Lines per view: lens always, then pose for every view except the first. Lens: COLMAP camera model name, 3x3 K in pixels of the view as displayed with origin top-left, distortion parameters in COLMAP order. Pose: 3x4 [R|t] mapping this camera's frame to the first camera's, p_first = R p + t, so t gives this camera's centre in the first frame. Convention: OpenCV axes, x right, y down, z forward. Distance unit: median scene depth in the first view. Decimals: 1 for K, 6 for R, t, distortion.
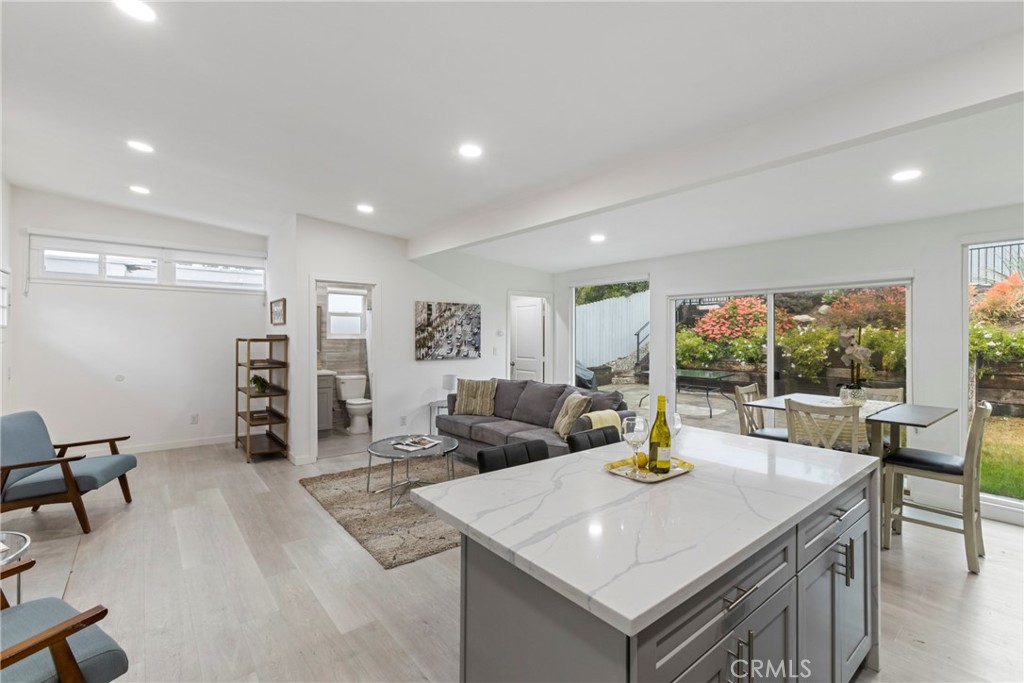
lens RADIAL K [[456.3, 0, 519.2], [0, 456.3, 336.0], [0, 0, 1]] dist [-0.011196, 0.006680]
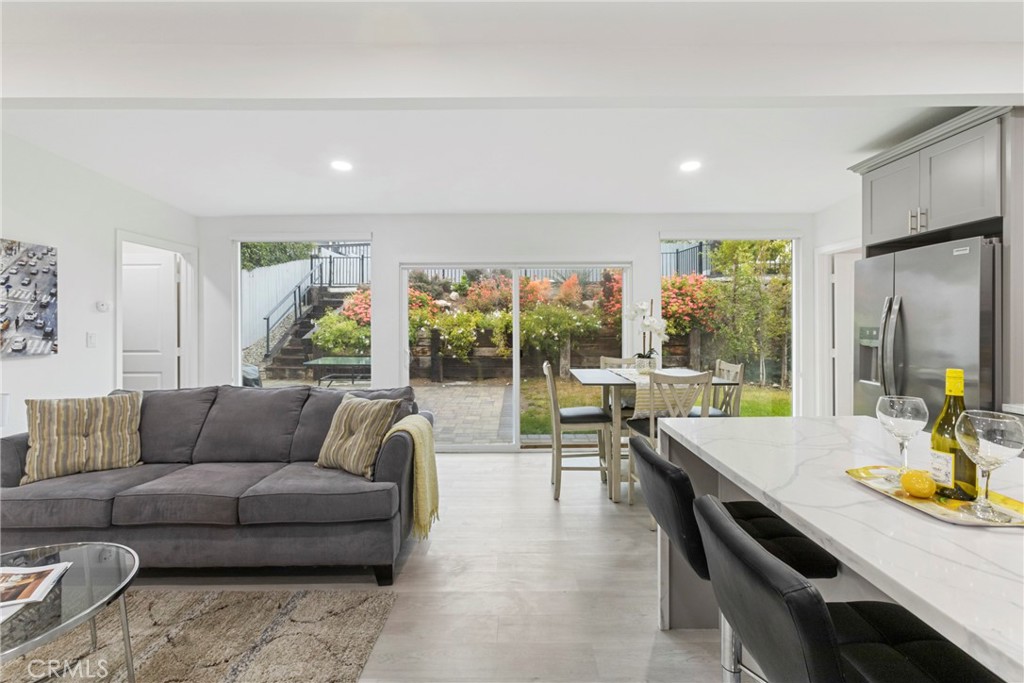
lens RADIAL K [[456.3, 0, 513.5], [0, 456.3, 323.3], [0, 0, 1]] dist [-0.011196, 0.006680]
pose [[0.643485, -0.003191, 0.765452, -0.152167], [0.007053, 0.999974, -0.001761, 0.019764], [-0.765426, 0.006532, 0.643490, 0.308492]]
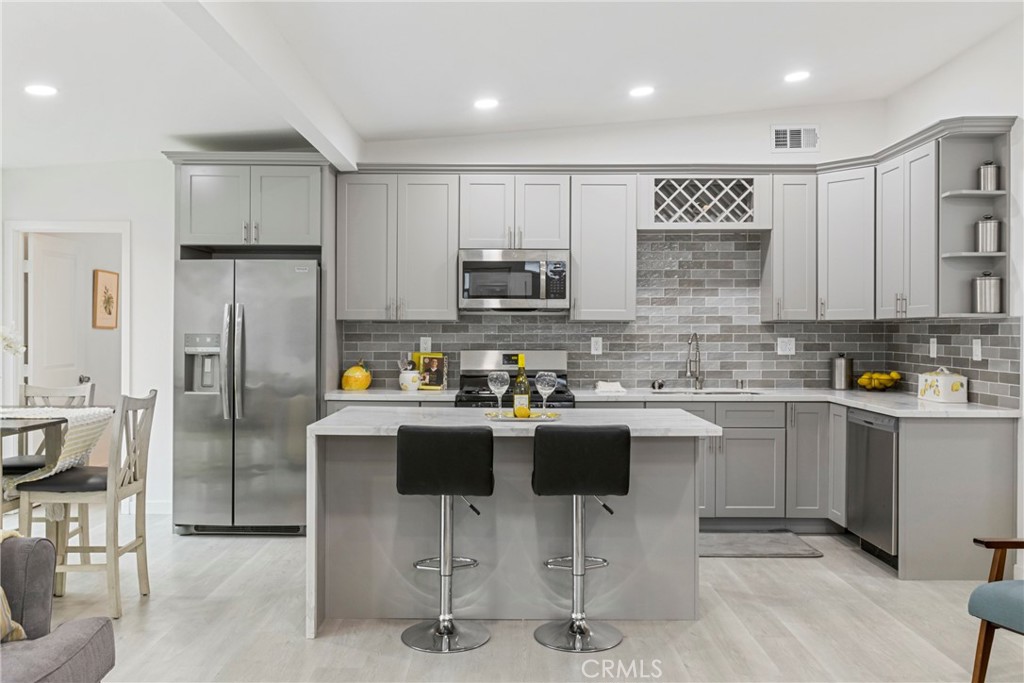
lens RADIAL K [[859.9, 0, 515.2], [0, 859.9, 335.6], [0, 0, 1]] dist [0.003680, -0.000240]
pose [[-0.773807, -0.010522, 0.633334, -0.330257], [-0.003957, 0.999923, 0.011779, 0.016247], [-0.633409, 0.006609, -0.773789, 0.801122]]
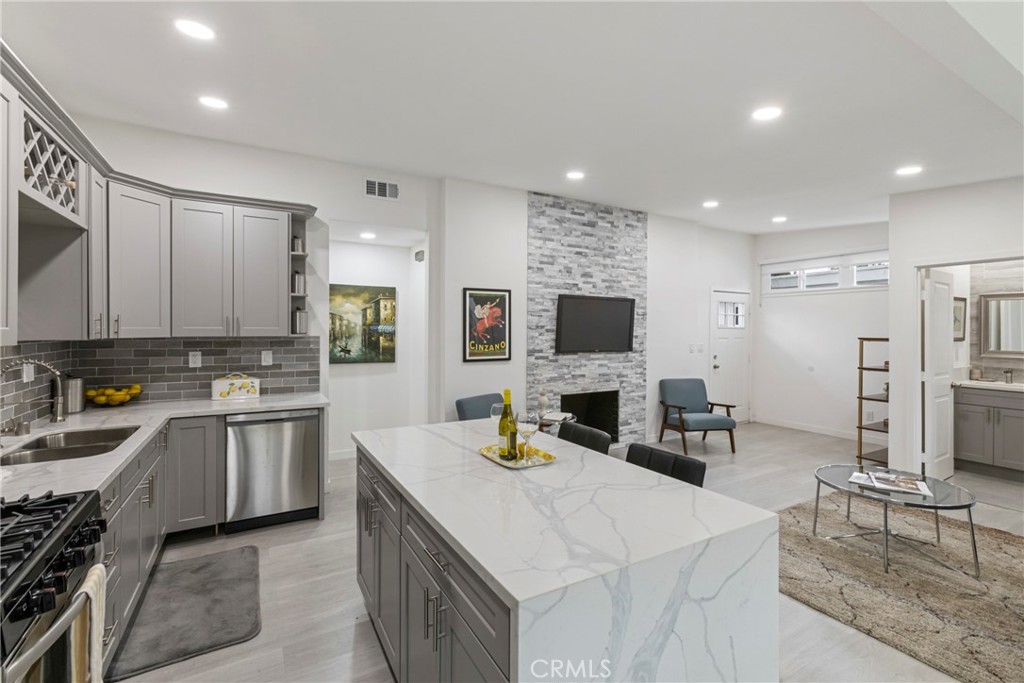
lens RADIAL K [[456.3, 0, 513.4], [0, 456.3, 333.8], [0, 0, 1]] dist [-0.011196, 0.006680]
pose [[-0.162560, 0.001910, -0.986697, 0.393712], [-0.006646, 0.999973, 0.003030, 0.000179], [0.986676, 0.007050, -0.162543, 0.345990]]
